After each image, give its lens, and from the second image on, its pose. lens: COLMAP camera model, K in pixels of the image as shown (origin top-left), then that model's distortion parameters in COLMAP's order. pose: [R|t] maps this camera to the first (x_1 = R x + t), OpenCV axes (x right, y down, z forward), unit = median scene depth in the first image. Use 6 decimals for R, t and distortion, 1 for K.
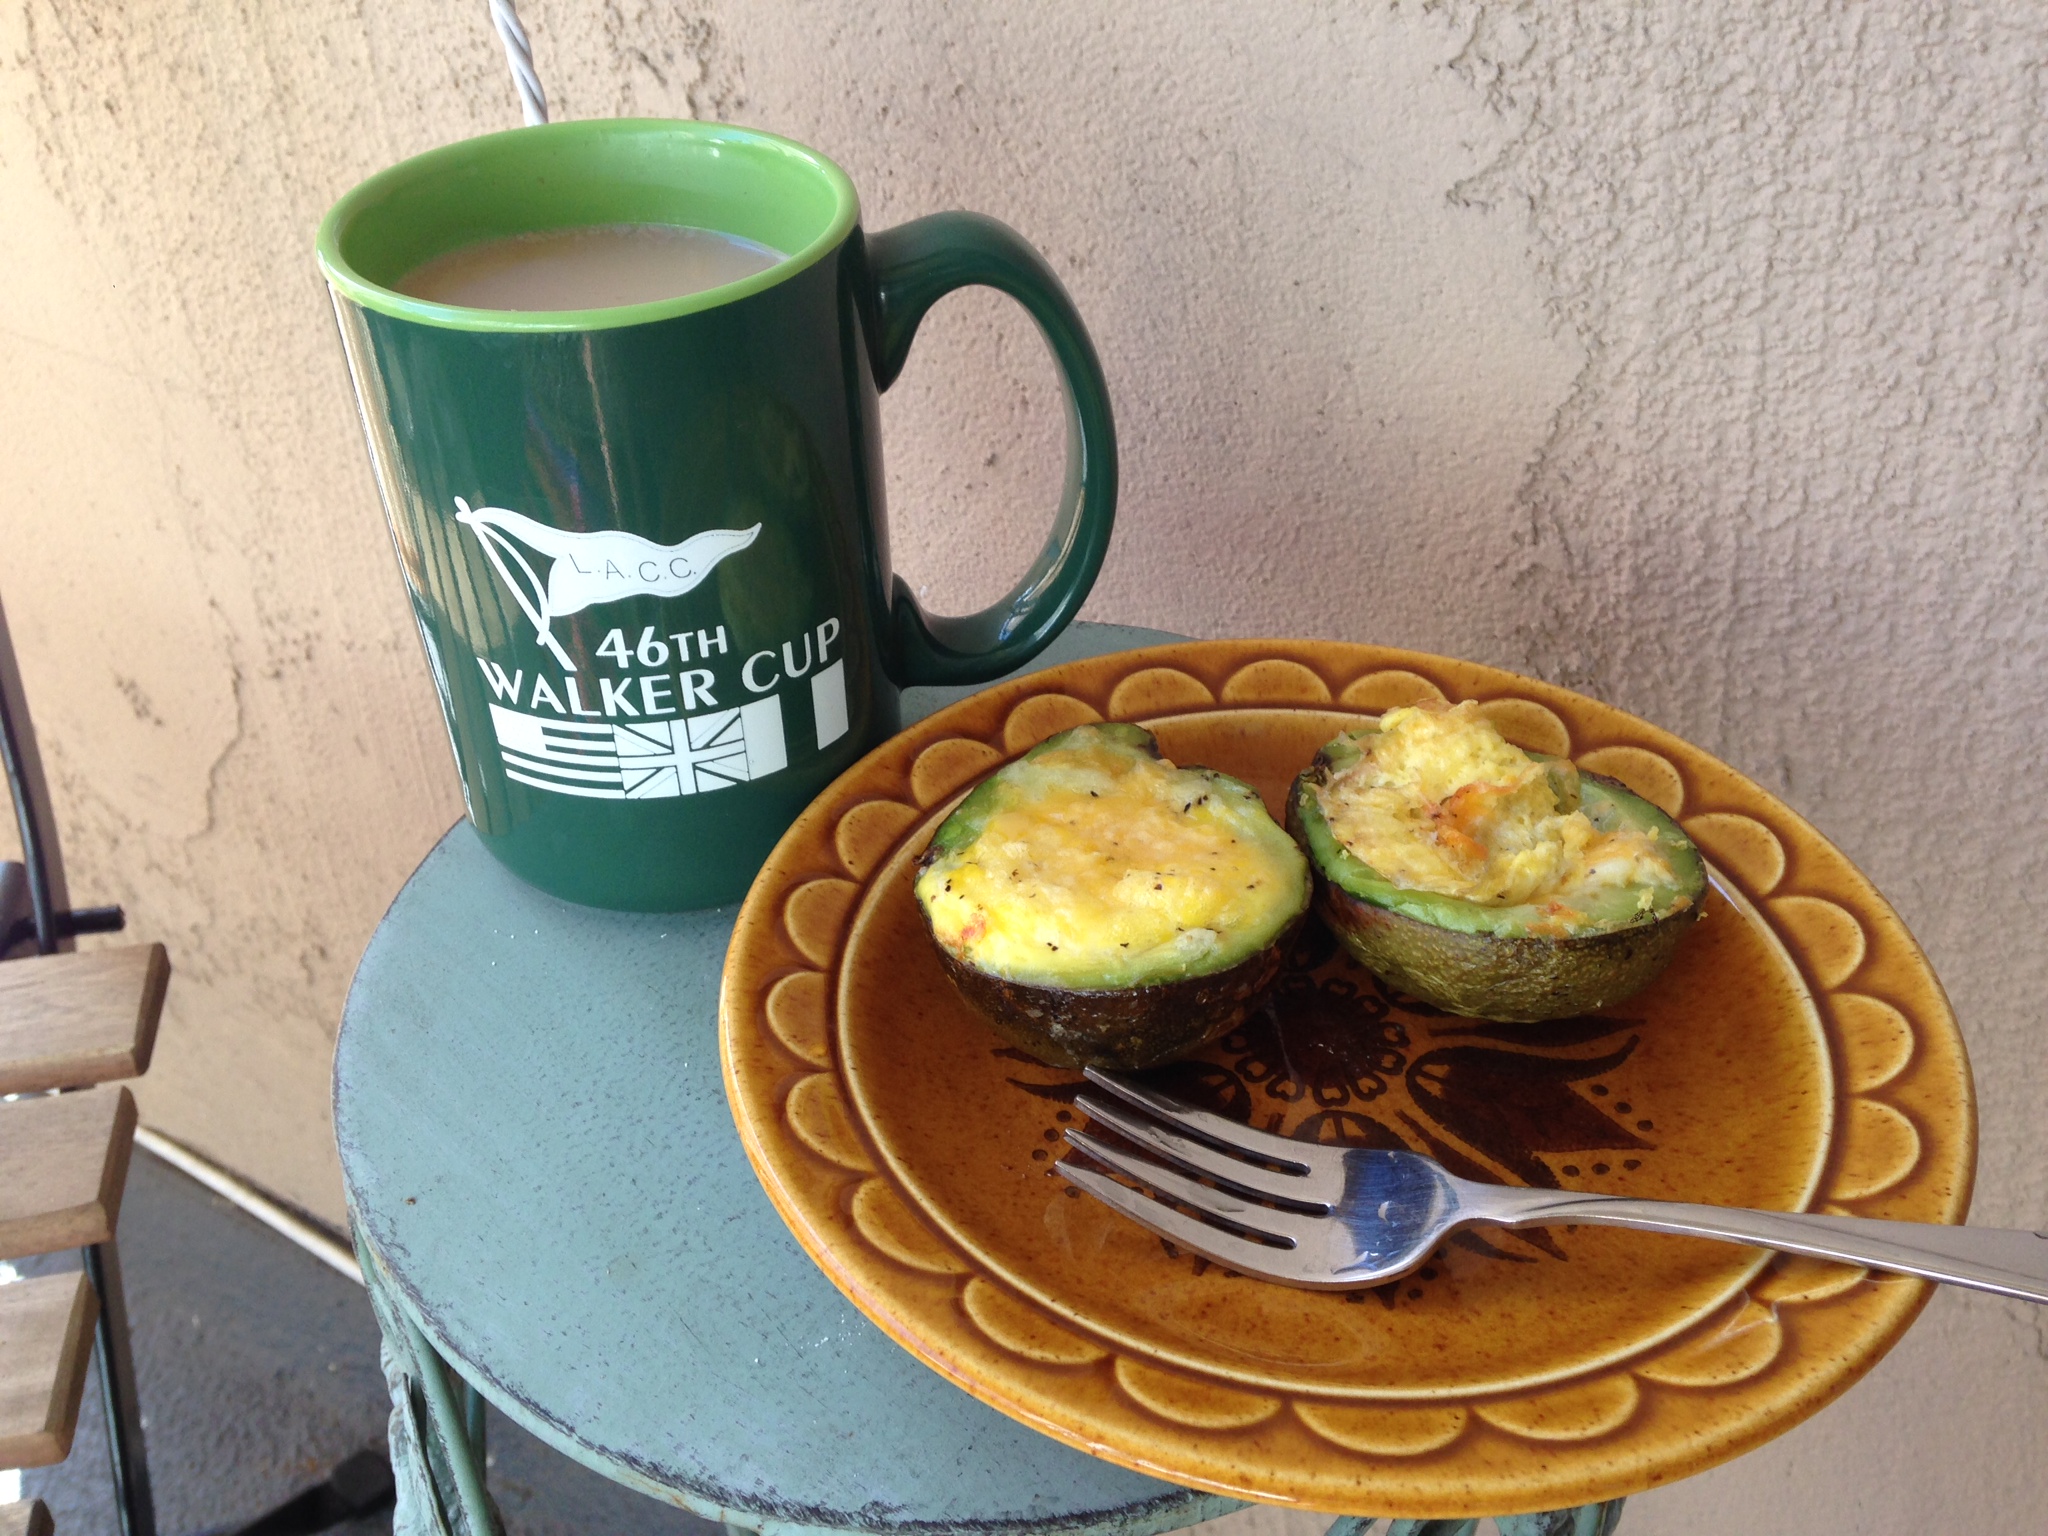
lens RADIAL K [[1941.8, 0, 1021.7], [0, 1941.8, 778.7], [0, 0, 1]] dist [0.058747, 0.000000]
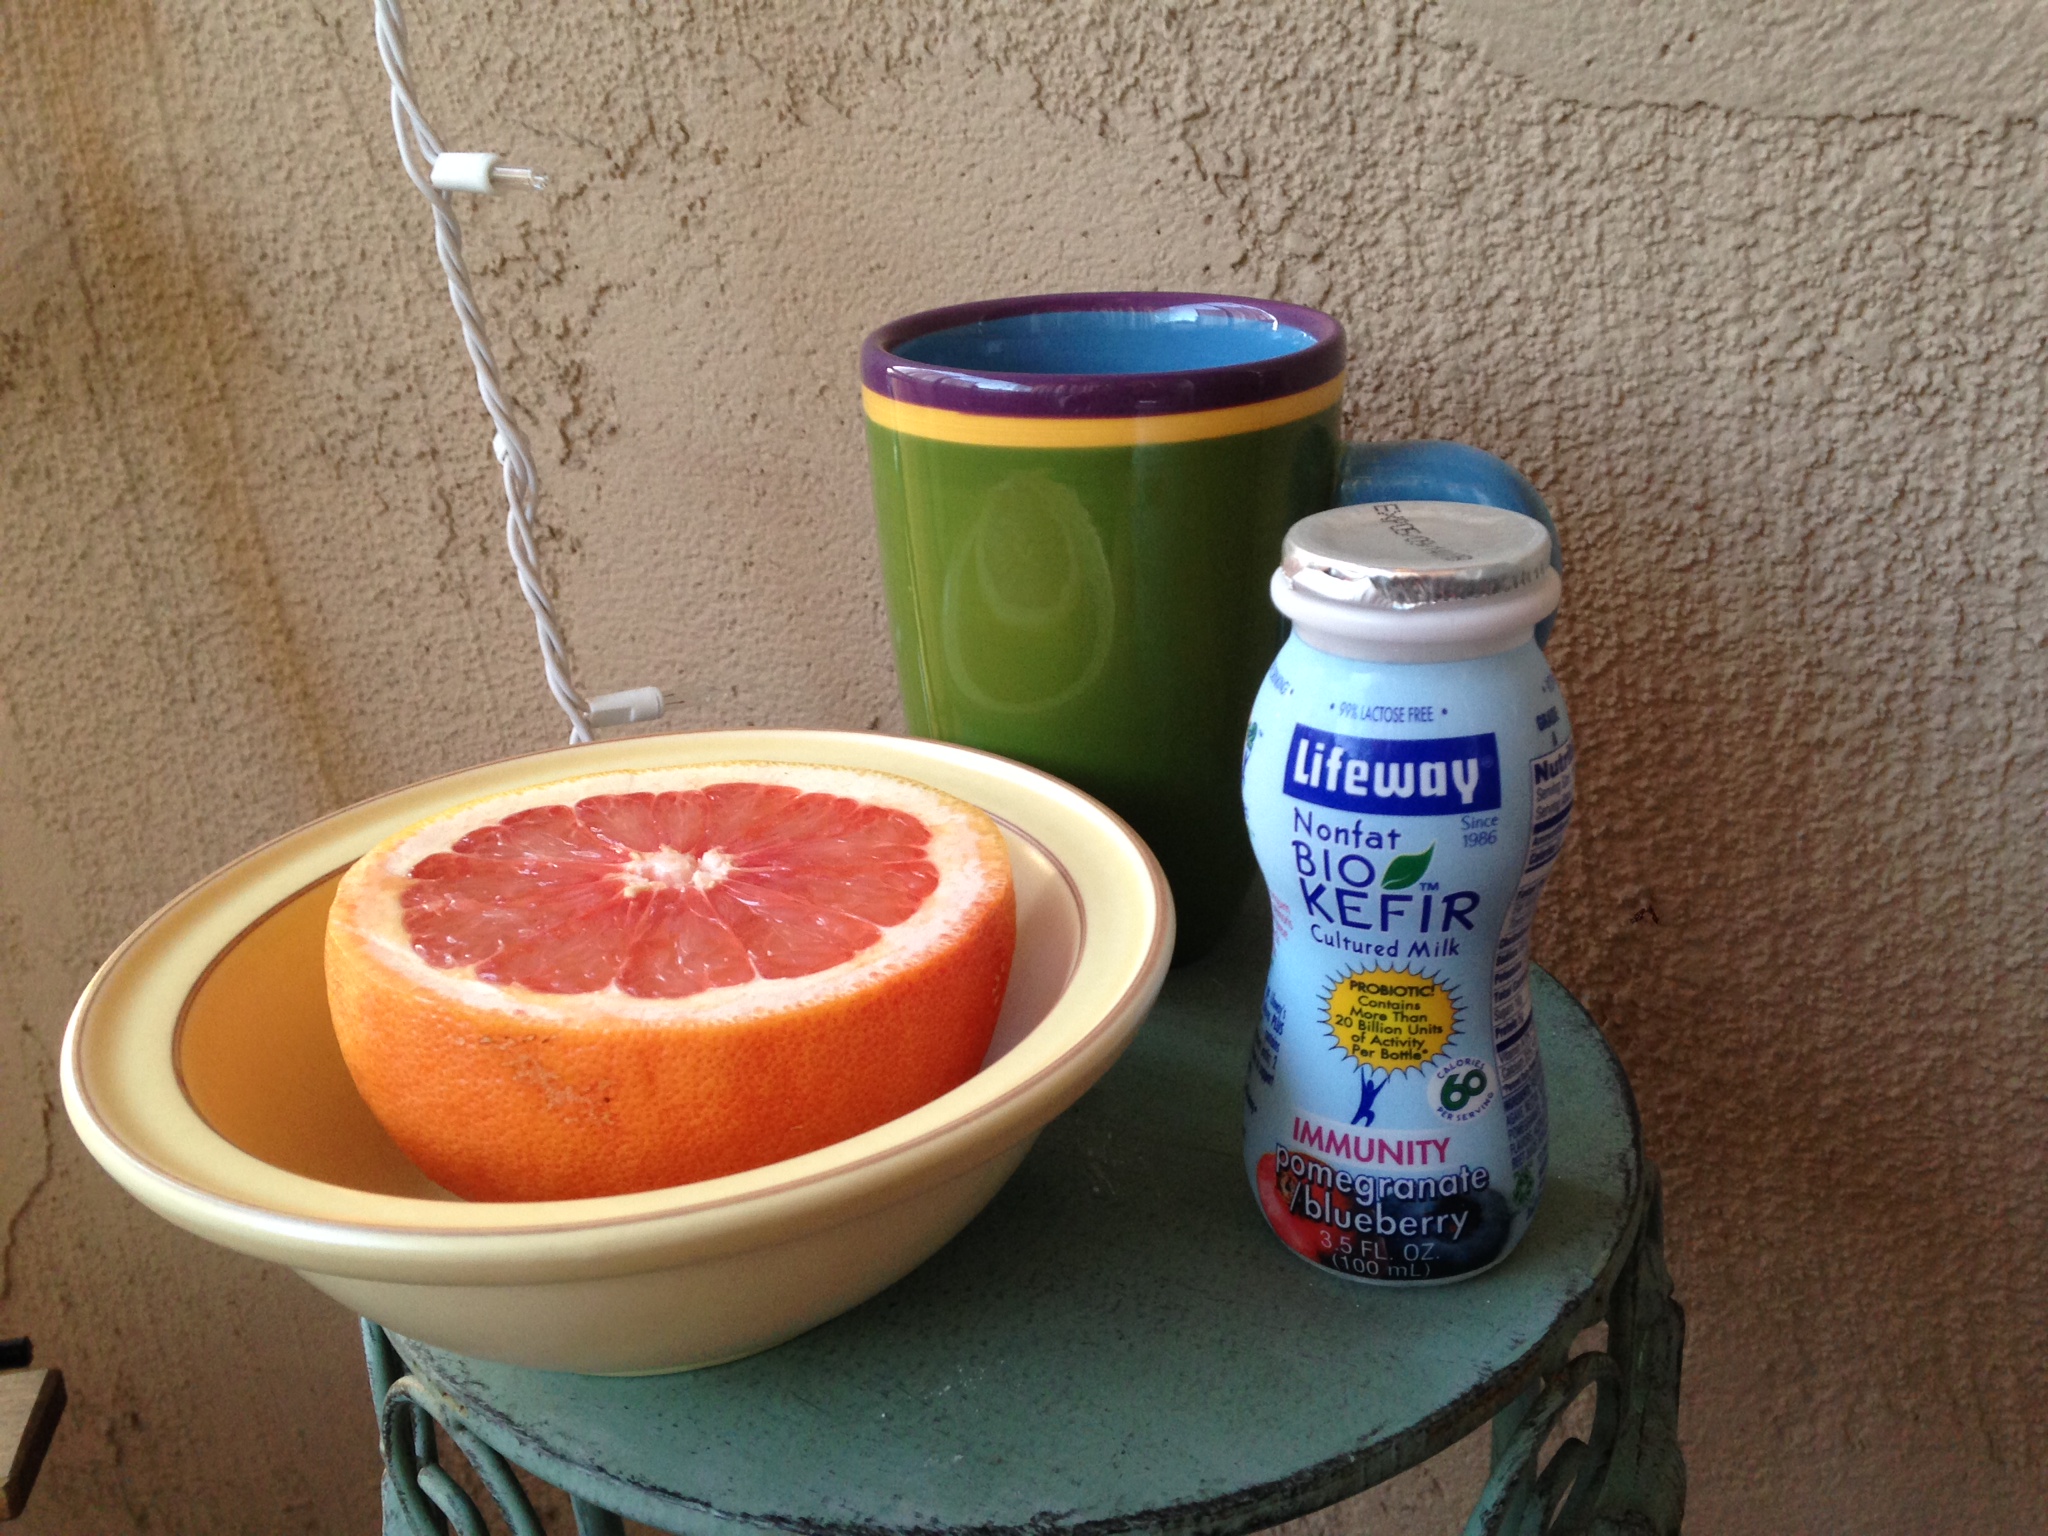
lens RADIAL K [[1941.8, 0, 1041.5], [0, 1941.8, 771.3], [0, 0, 1]] dist [0.058747, 0.000000]
pose [[0.981380, -0.099172, 0.164496, -0.112958], [0.138697, 0.958341, -0.249692, 0.147881], [-0.132880, 0.267858, 0.954251, -0.013224]]
